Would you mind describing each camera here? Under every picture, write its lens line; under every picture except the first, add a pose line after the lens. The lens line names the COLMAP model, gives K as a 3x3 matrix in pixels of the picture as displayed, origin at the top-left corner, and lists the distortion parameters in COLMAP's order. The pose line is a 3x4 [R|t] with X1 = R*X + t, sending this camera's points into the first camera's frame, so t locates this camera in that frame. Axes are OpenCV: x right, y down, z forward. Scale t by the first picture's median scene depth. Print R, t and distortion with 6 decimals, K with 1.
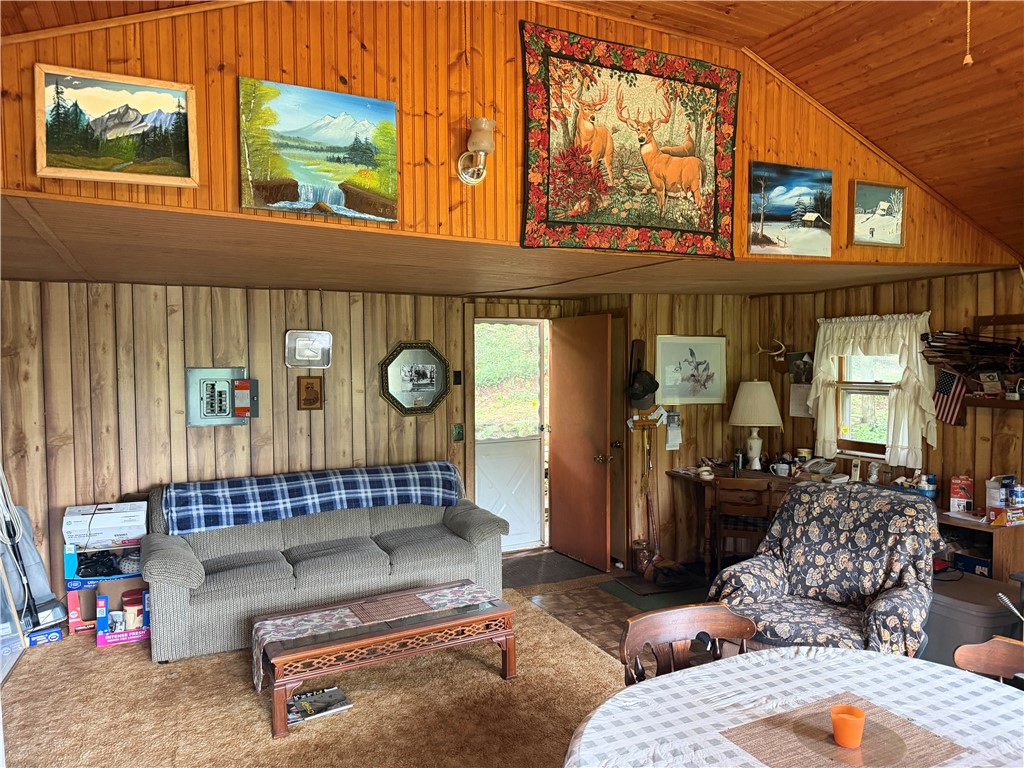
lens RADIAL K [[711.2, 0, 509.6], [0, 711.2, 386.4], [0, 0, 1]] dist [0.103223, -0.144809]
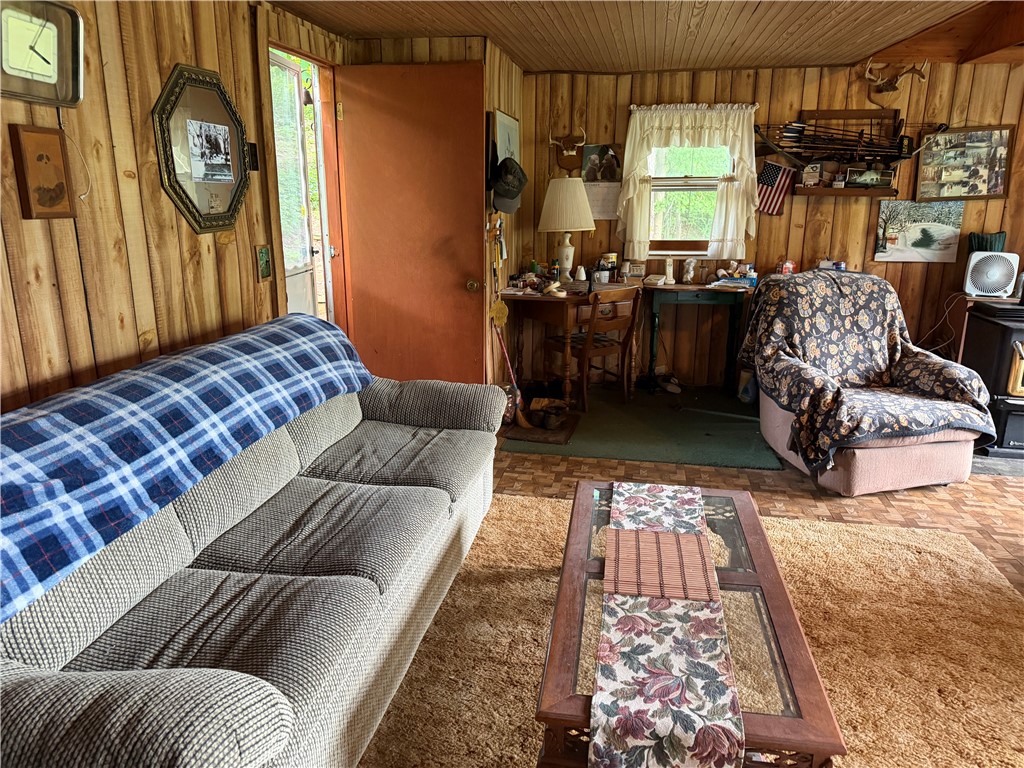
lens RADIAL K [[721.4, 0, 502.5], [0, 721.4, 383.0], [0, 0, 1]] dist [0.056783, -0.088509]
pose [[0.597192, -0.194913, 0.778056, -0.488054], [0.023255, 0.973825, 0.226107, 0.039088], [-0.801761, -0.116936, 0.586093, 0.606877]]
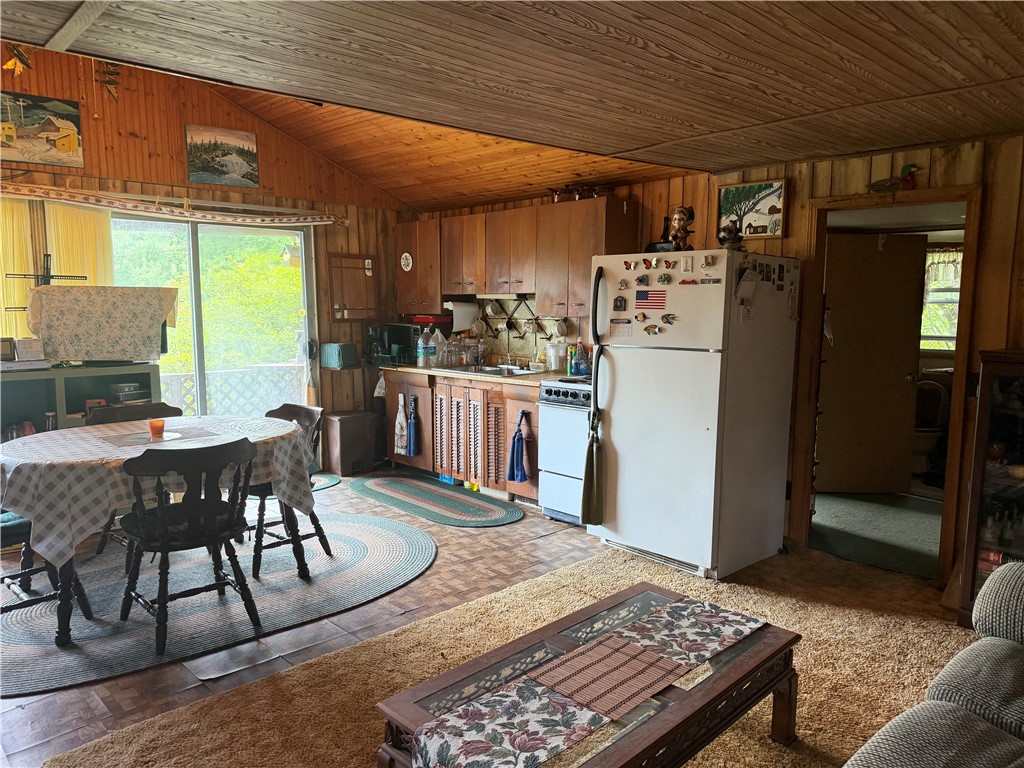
lens RADIAL K [[711.2, 0, 509.6], [0, 711.2, 386.4], [0, 0, 1]] dist [0.103223, -0.144809]
pose [[-0.950195, 0.043236, -0.308642, 0.050034], [-0.006928, 0.987155, 0.159614, 0.008214], [0.311579, 0.153803, -0.937690, 1.116049]]
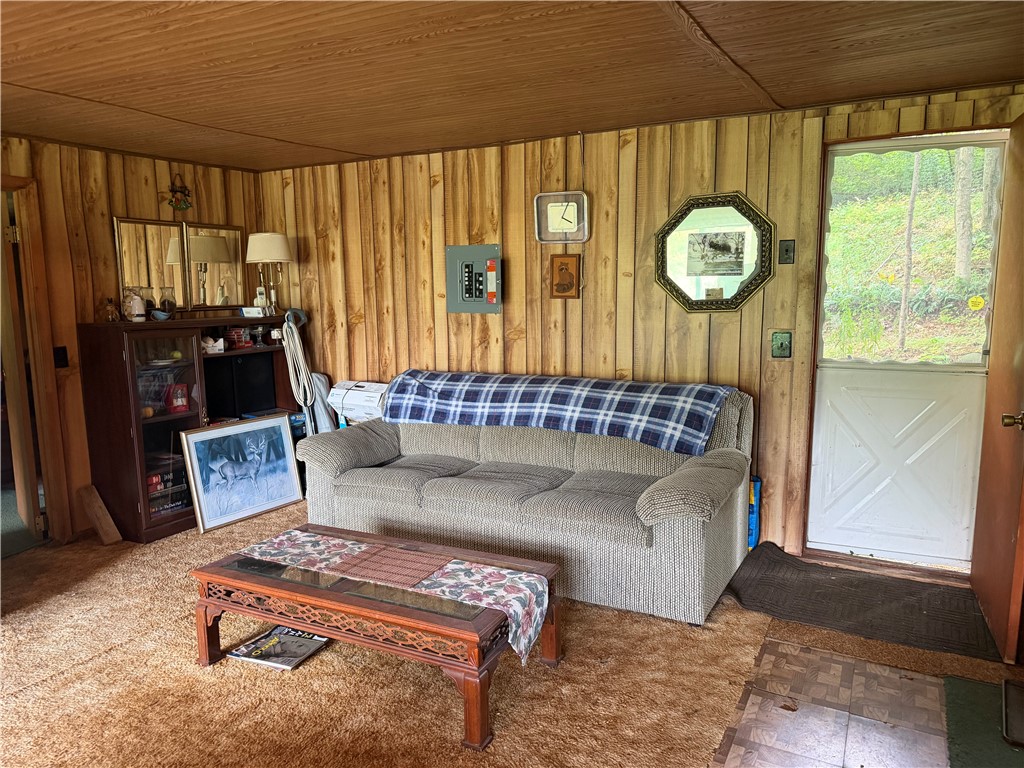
lens RADIAL K [[711.2, 0, 509.6], [0, 711.2, 386.4], [0, 0, 1]] dist [0.103223, -0.144809]
pose [[0.581304, 0.115346, -0.805469, 0.342218], [-0.025518, 0.991999, 0.123641, 0.036111], [0.813286, -0.051319, 0.579596, 0.536642]]
